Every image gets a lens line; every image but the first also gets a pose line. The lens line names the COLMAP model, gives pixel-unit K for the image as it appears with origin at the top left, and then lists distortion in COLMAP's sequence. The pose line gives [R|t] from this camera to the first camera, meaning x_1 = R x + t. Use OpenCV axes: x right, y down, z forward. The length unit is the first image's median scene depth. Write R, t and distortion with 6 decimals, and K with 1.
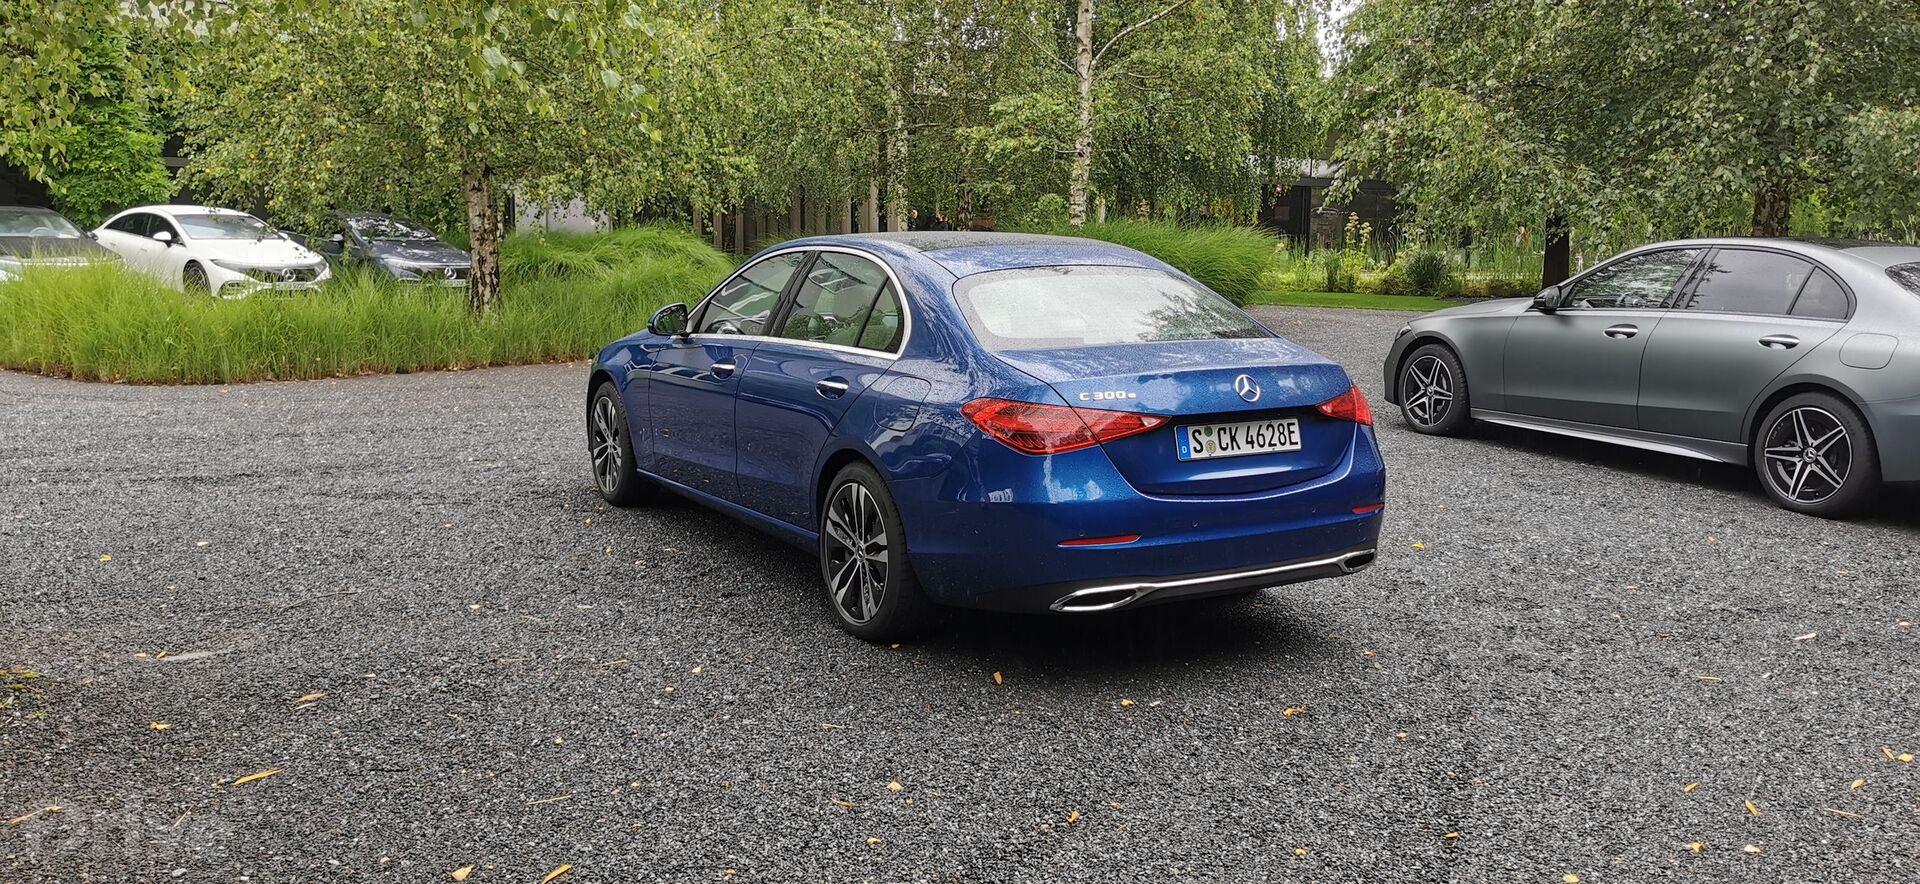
lens RADIAL K [[1491.4, 0, 947.7], [0, 1491.4, 441.5], [0, 0, 1]] dist [0.041341, -0.037522]
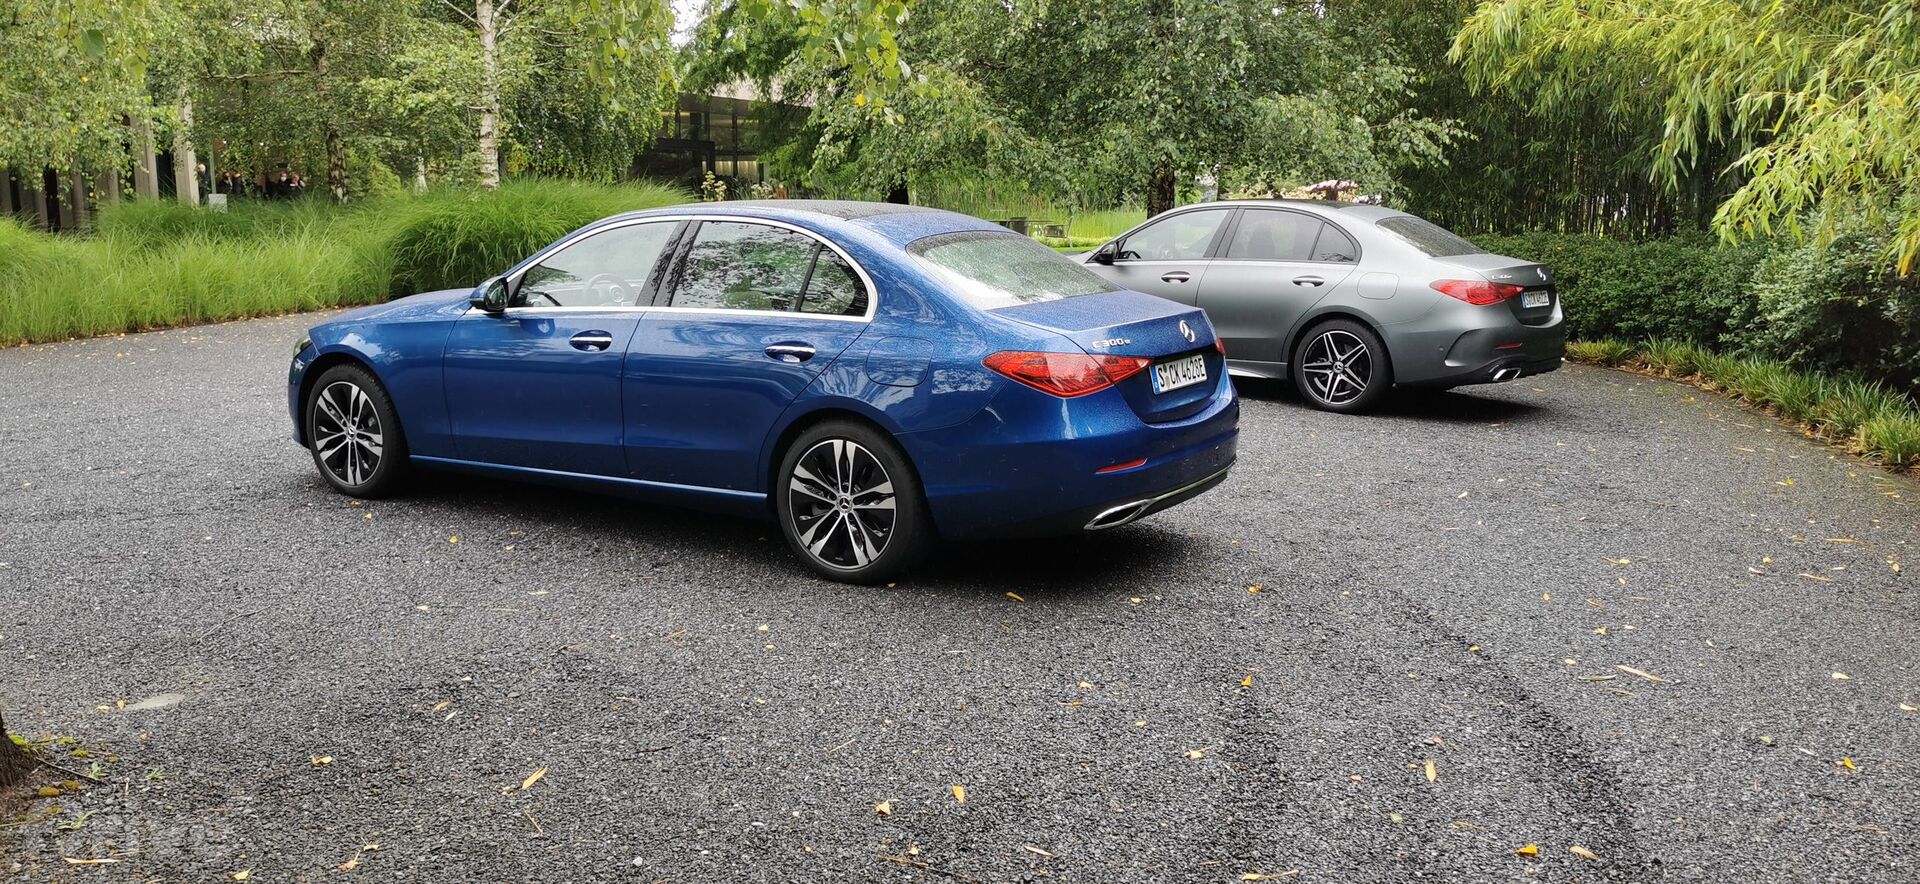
lens RADIAL K [[1491.4, 0, 973.7], [0, 1491.4, 443.5], [0, 0, 1]] dist [0.041341, -0.037522]
pose [[0.877009, -0.083864, 0.473099, -0.327590], [0.069895, 0.996443, 0.047067, -0.008646], [-0.475363, -0.008211, 0.879751, 0.012284]]
